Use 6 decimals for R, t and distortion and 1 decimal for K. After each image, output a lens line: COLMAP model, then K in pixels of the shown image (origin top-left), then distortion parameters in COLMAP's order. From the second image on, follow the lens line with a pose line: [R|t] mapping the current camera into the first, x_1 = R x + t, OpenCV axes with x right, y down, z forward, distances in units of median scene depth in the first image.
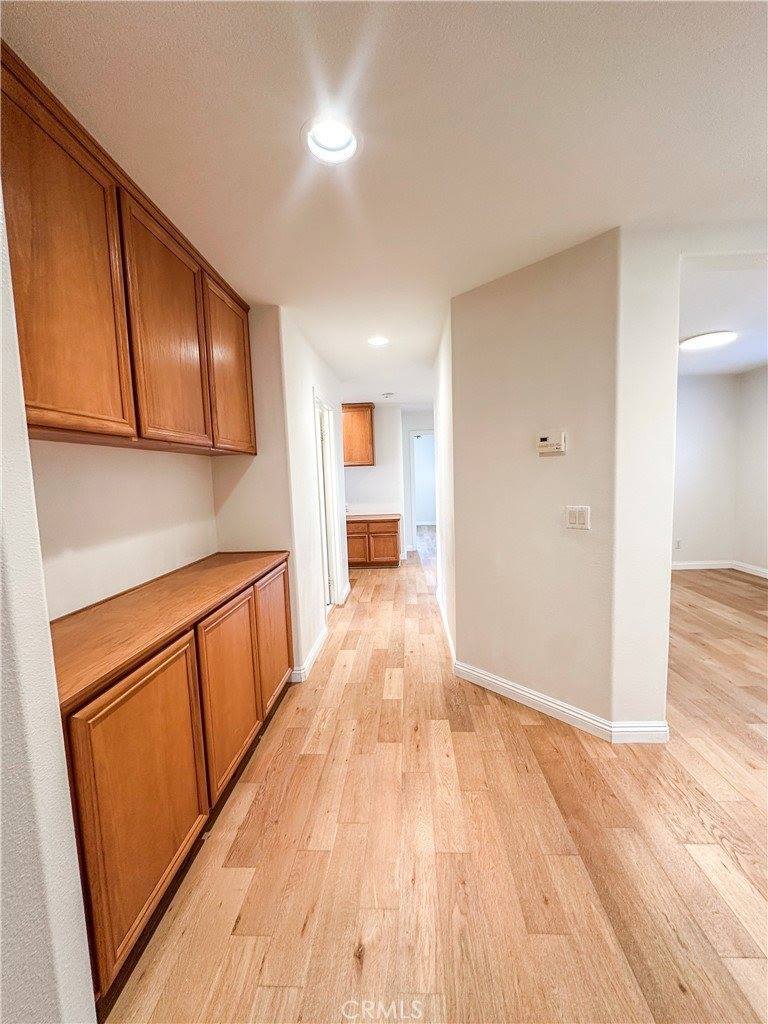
lens RADIAL K [[409.7, 0, 384.0], [0, 409.7, 512.0], [0, 0, 1]] dist [-0.003001, 0.000406]
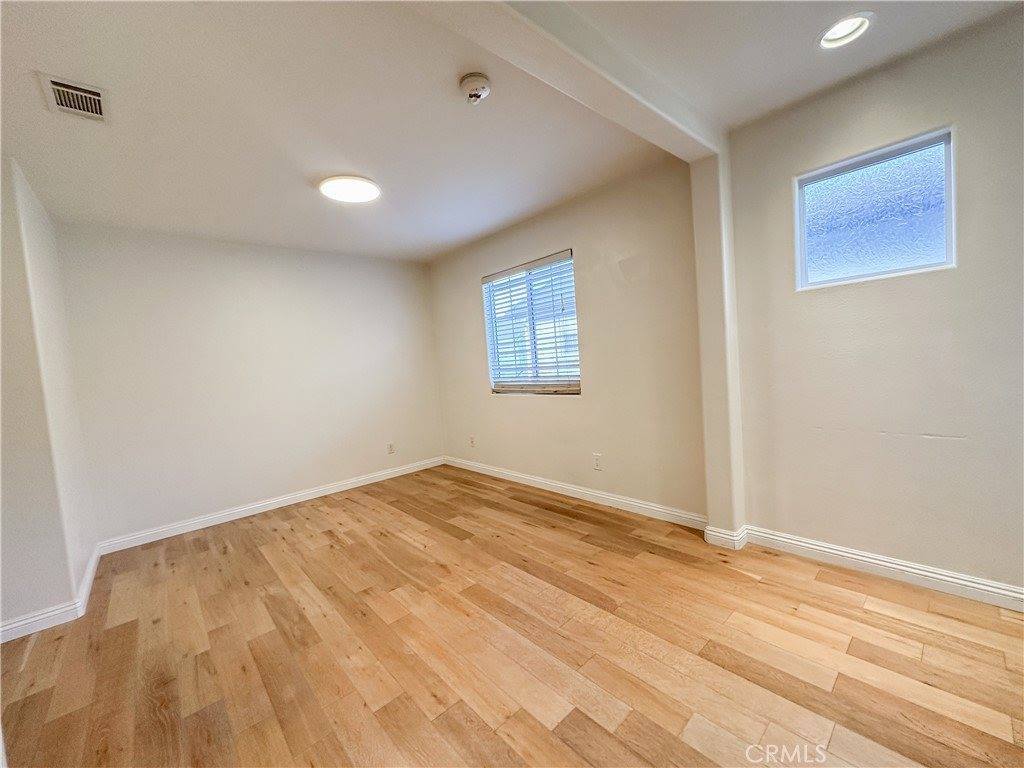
lens RADIAL K [[409.7, 0, 512.0], [0, 409.7, 384.0], [0, 0, 1]] dist [-0.003001, 0.000406]
pose [[0.706918, -0.058533, 0.704869, 0.749316], [0.114845, 0.992844, -0.032732, 0.002658], [-0.697909, 0.104089, 0.708582, 0.480669]]
